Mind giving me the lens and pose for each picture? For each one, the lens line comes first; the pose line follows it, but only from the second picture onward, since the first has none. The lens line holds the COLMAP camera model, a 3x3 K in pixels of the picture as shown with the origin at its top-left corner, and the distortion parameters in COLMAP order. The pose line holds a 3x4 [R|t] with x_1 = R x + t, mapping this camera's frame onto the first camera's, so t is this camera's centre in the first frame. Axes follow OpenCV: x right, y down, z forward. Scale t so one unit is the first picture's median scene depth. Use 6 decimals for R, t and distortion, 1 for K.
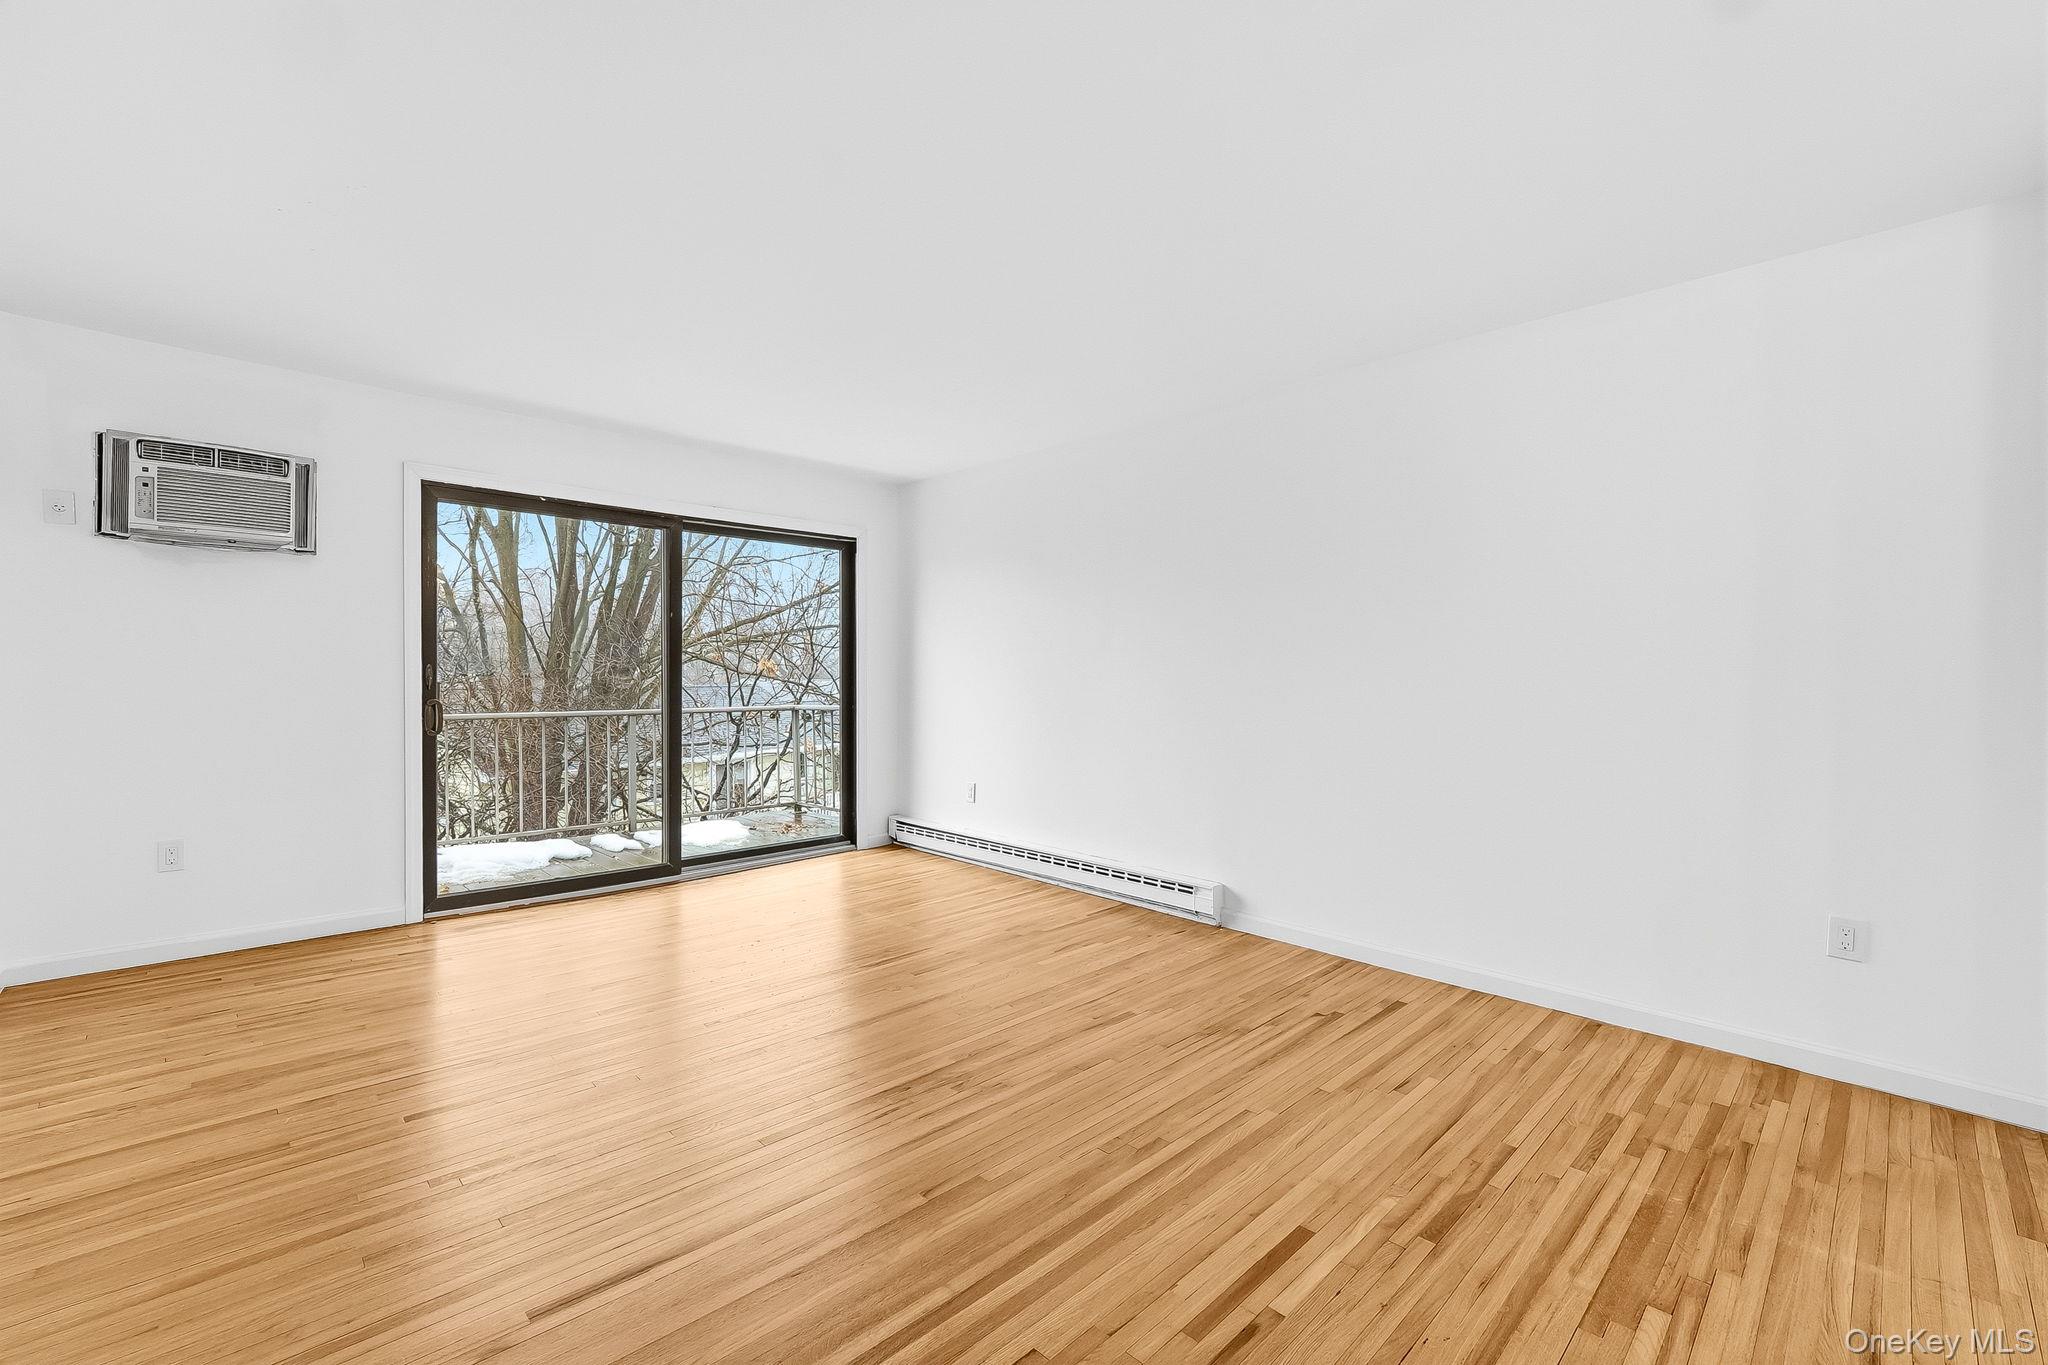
lens RADIAL K [[866.9, 0, 1020.2], [0, 866.9, 662.6], [0, 0, 1]] dist [-0.005165, -0.001221]
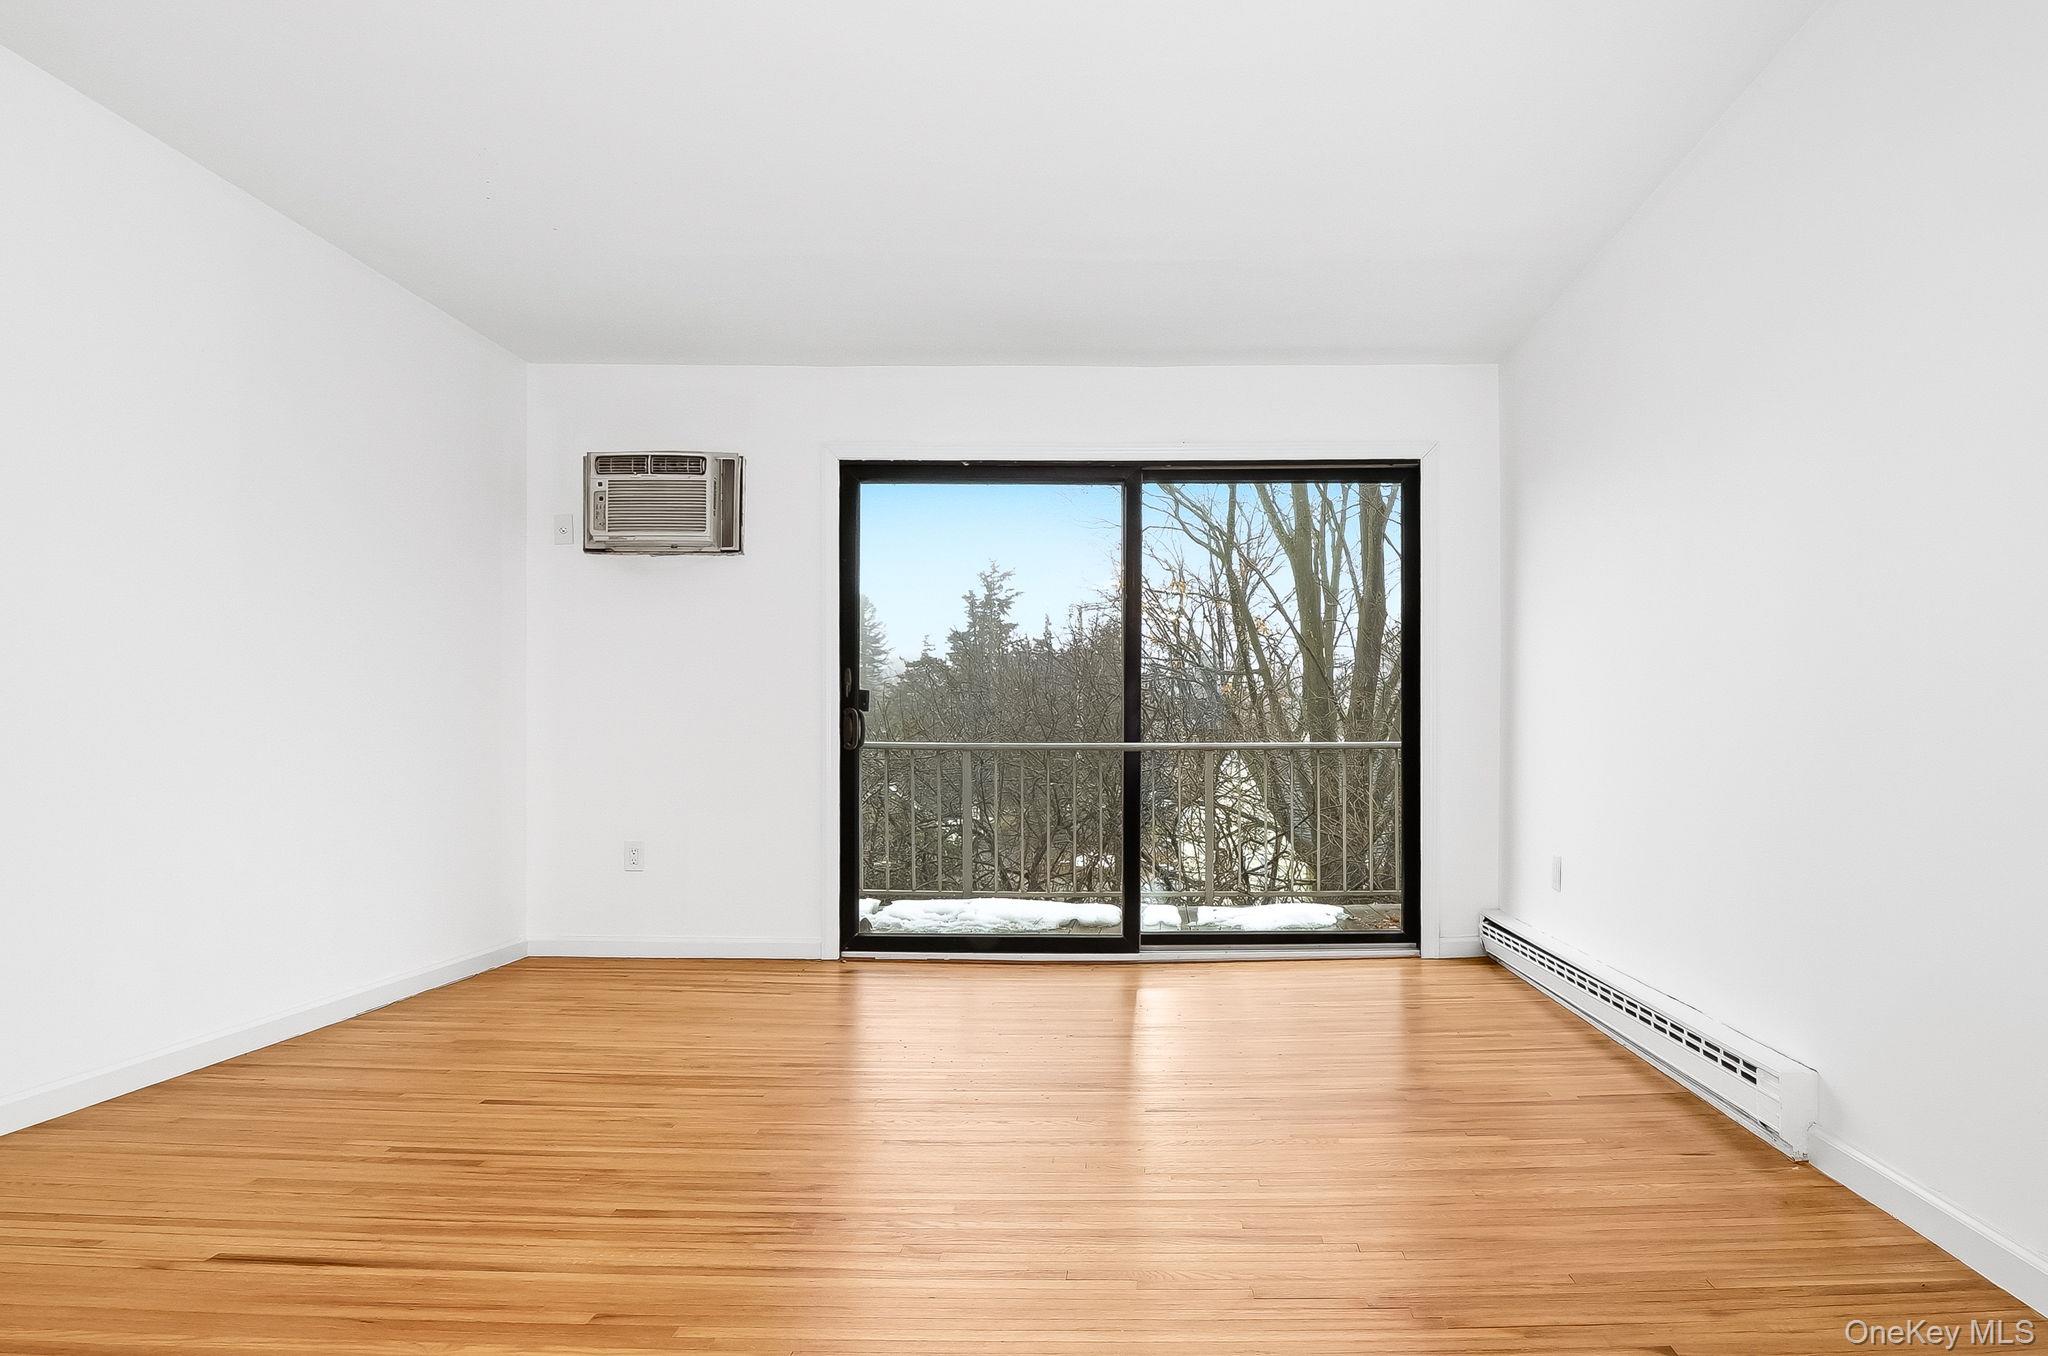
lens RADIAL K [[1288.9, 0, 1155.7], [0, 1288.9, 729.7], [0, 0, 1]] dist [-0.040232, 0.000270]
pose [[0.719344, -0.012334, -0.694545, 0.506432], [0.013024, 0.999906, -0.004268, 0.083412], [0.694532, -0.005975, 0.719437, 0.317839]]
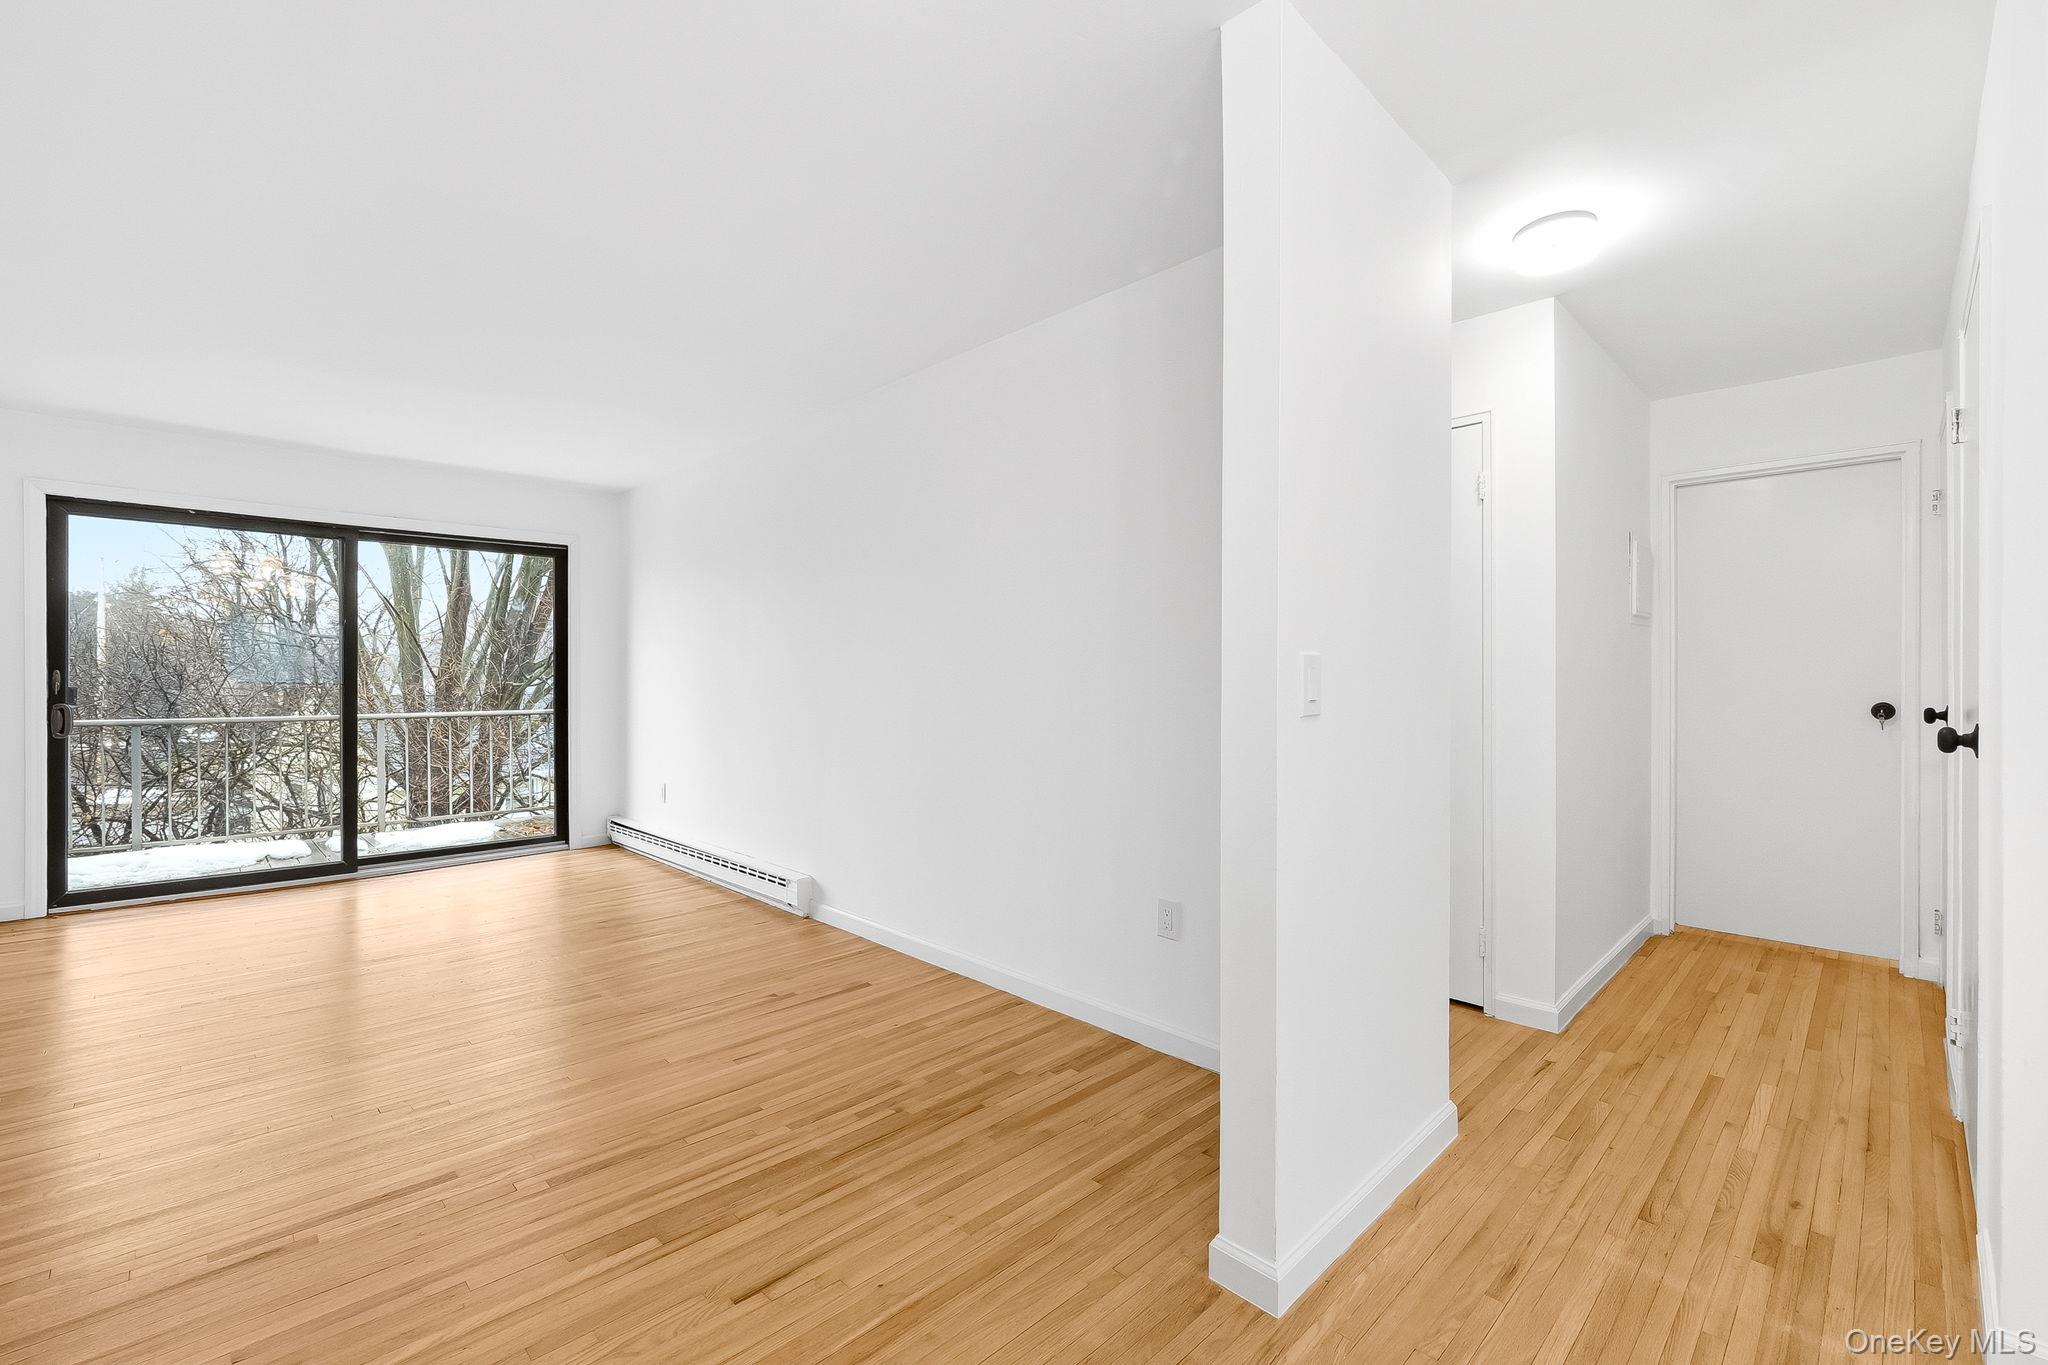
lens RADIAL K [[866.9, 0, 1017.9], [0, 866.9, 676.3], [0, 0, 1]] dist [-0.005165, -0.001221]
pose [[0.999959, -0.004431, 0.007887, 0.536419], [0.004352, 0.999941, 0.009940, 0.003778], [-0.007931, -0.009906, 0.999919, -0.053356]]
